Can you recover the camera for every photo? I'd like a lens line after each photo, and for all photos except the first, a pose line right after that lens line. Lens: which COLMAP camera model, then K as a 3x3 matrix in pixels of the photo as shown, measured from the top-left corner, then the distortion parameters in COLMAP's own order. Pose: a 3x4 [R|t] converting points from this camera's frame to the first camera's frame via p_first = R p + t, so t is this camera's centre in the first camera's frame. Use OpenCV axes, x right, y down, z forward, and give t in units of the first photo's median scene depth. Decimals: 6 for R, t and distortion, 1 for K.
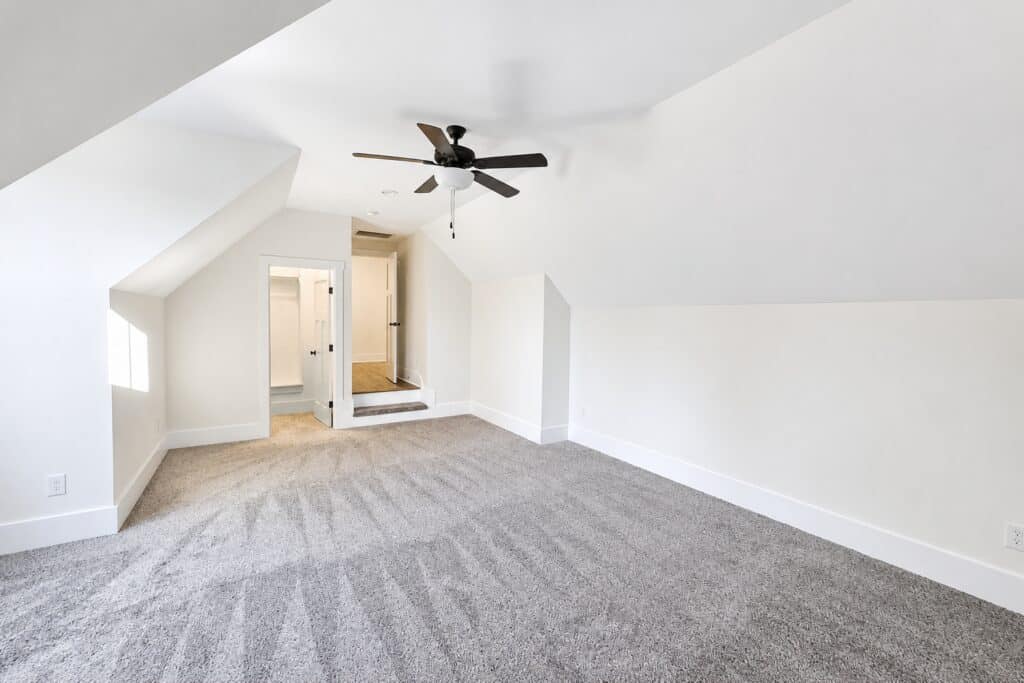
lens RADIAL K [[418.0, 0, 511.6], [0, 418.0, 329.4], [0, 0, 1]] dist [-0.000784, -0.000239]
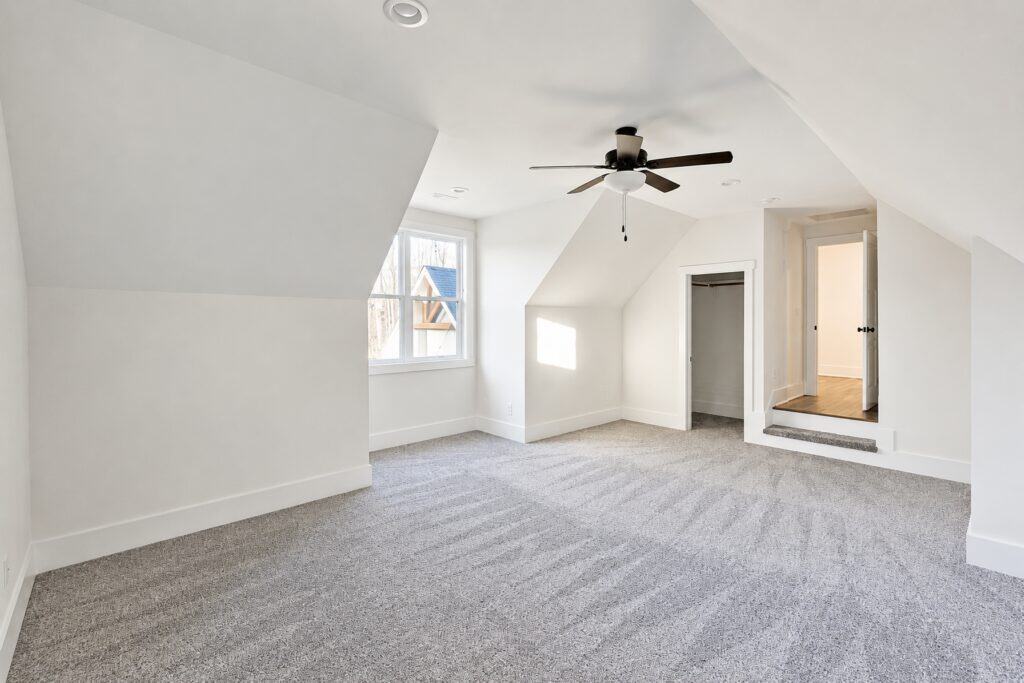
lens RADIAL K [[446.1, 0, 511.0], [0, 446.1, 319.7], [0, 0, 1]] dist [-0.000934, -0.000192]
pose [[0.184939, -0.010263, -0.982696, 0.754540], [-0.020316, 0.999692, -0.014264, -0.011855], [0.982540, 0.022602, 0.184674, 0.490170]]
